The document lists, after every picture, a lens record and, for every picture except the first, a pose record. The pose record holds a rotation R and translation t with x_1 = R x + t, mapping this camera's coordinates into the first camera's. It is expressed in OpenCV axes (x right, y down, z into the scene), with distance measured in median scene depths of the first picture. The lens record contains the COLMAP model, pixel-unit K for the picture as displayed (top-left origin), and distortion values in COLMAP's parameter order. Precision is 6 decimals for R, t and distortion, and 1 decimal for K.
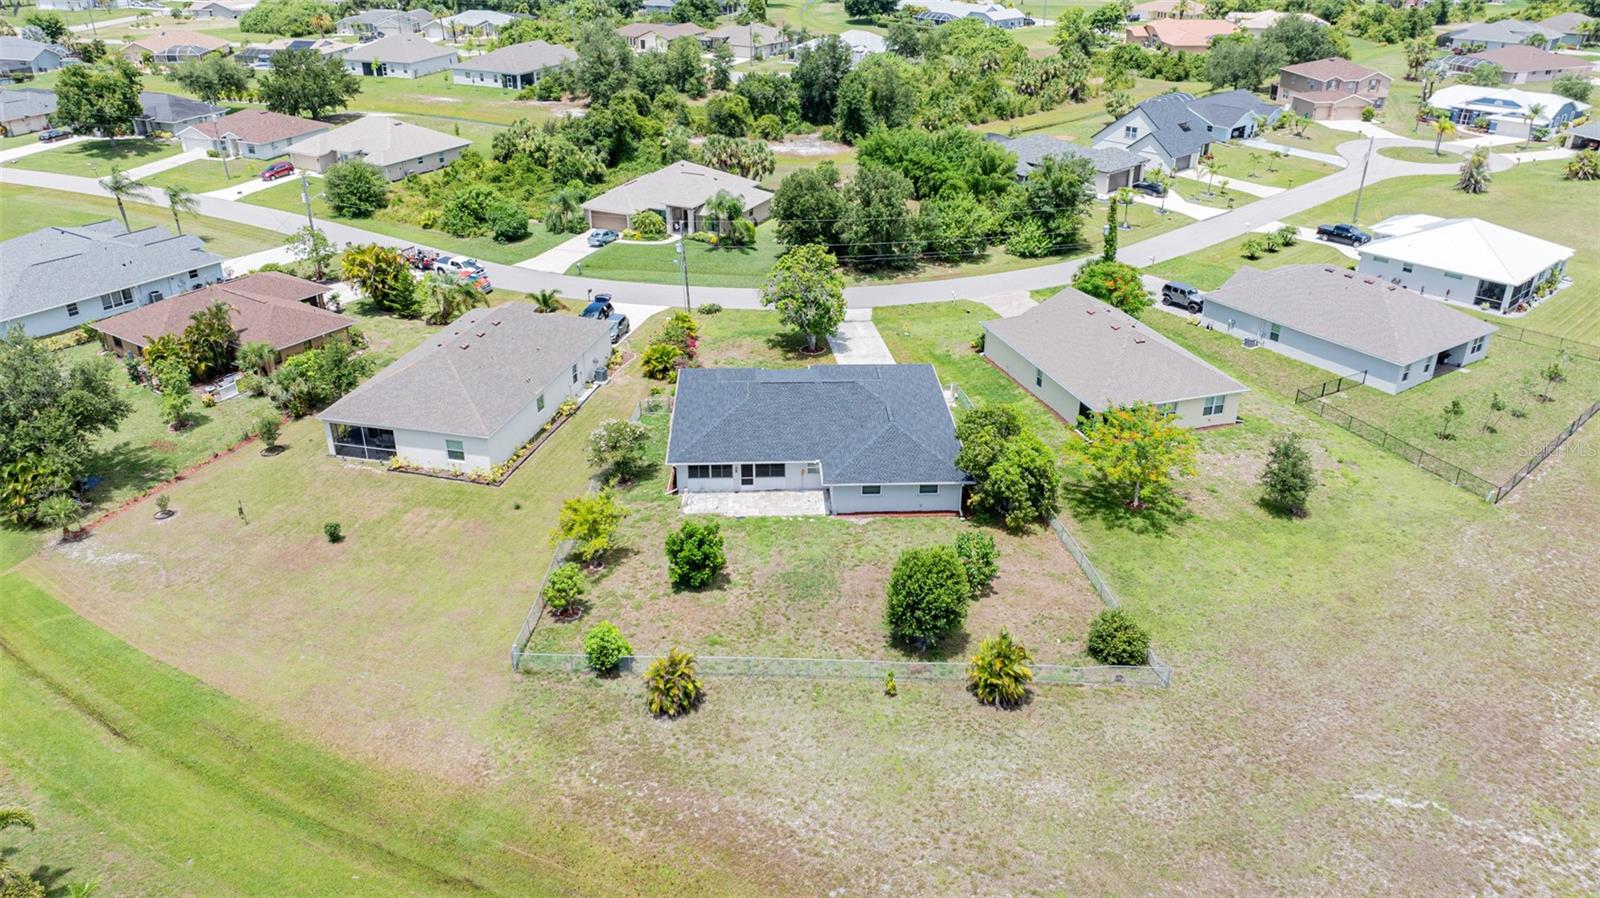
lens RADIAL K [[1139.4, 0, 821.4], [0, 1139.4, 448.0], [0, 0, 1]] dist [-0.027161, 0.024418]
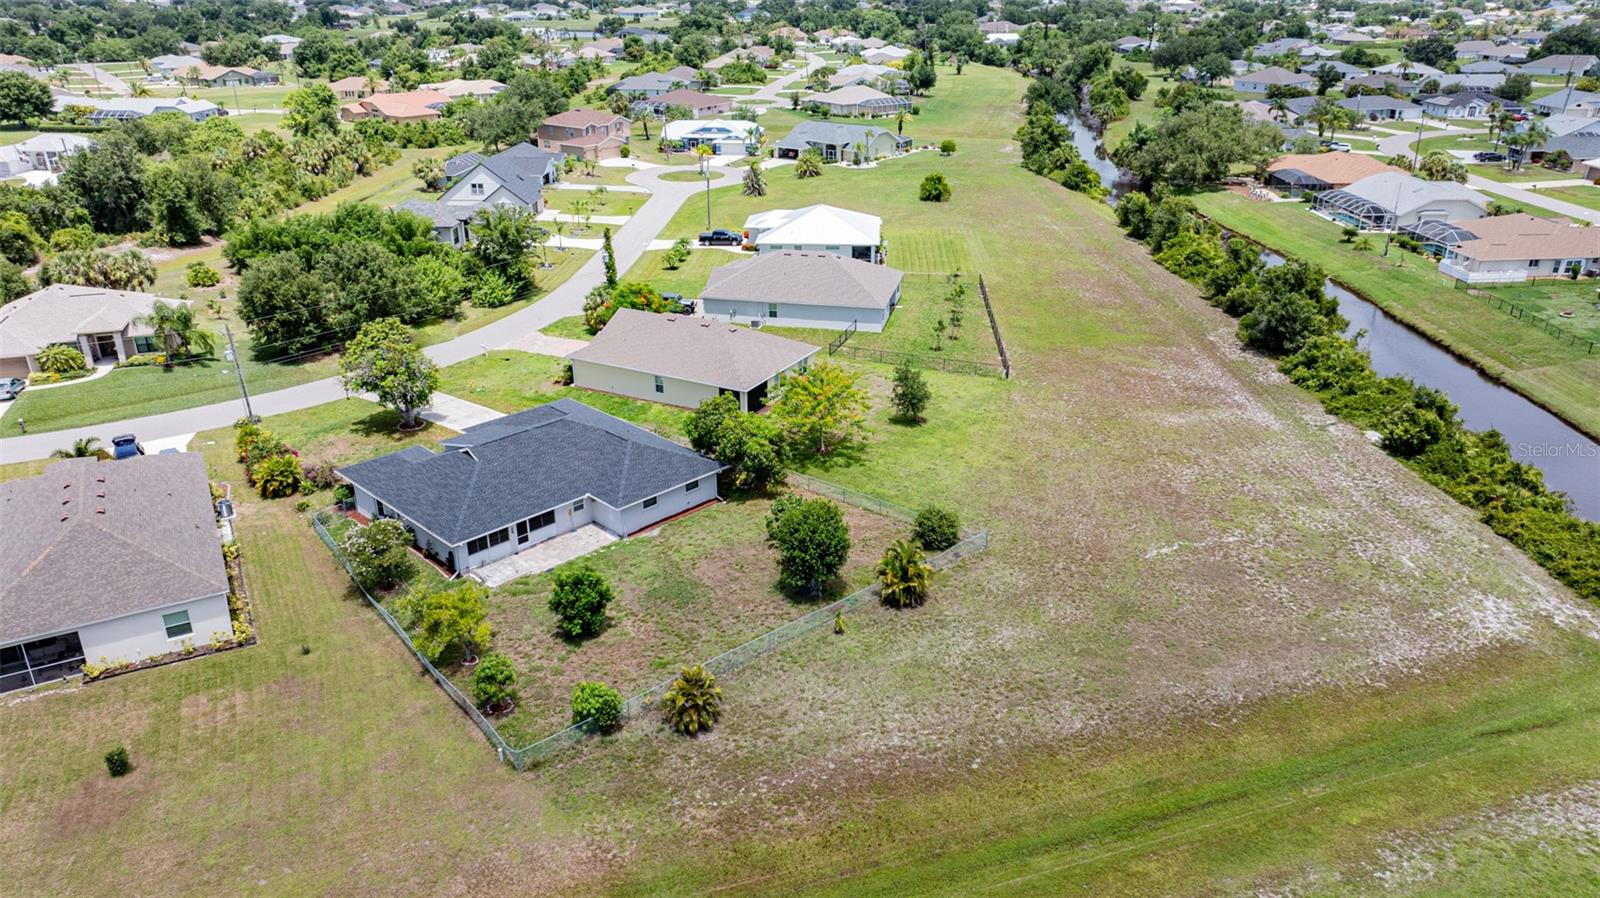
lens RADIAL K [[1096.5, 0, 828.4], [0, 1096.5, 450.9], [0, 0, 1]] dist [-0.024696, 0.004956]
pose [[0.731855, -0.280970, 0.620842, -0.422877], [0.311191, 0.948301, 0.062331, -0.018899], [-0.606258, 0.147583, 0.781454, 0.097820]]
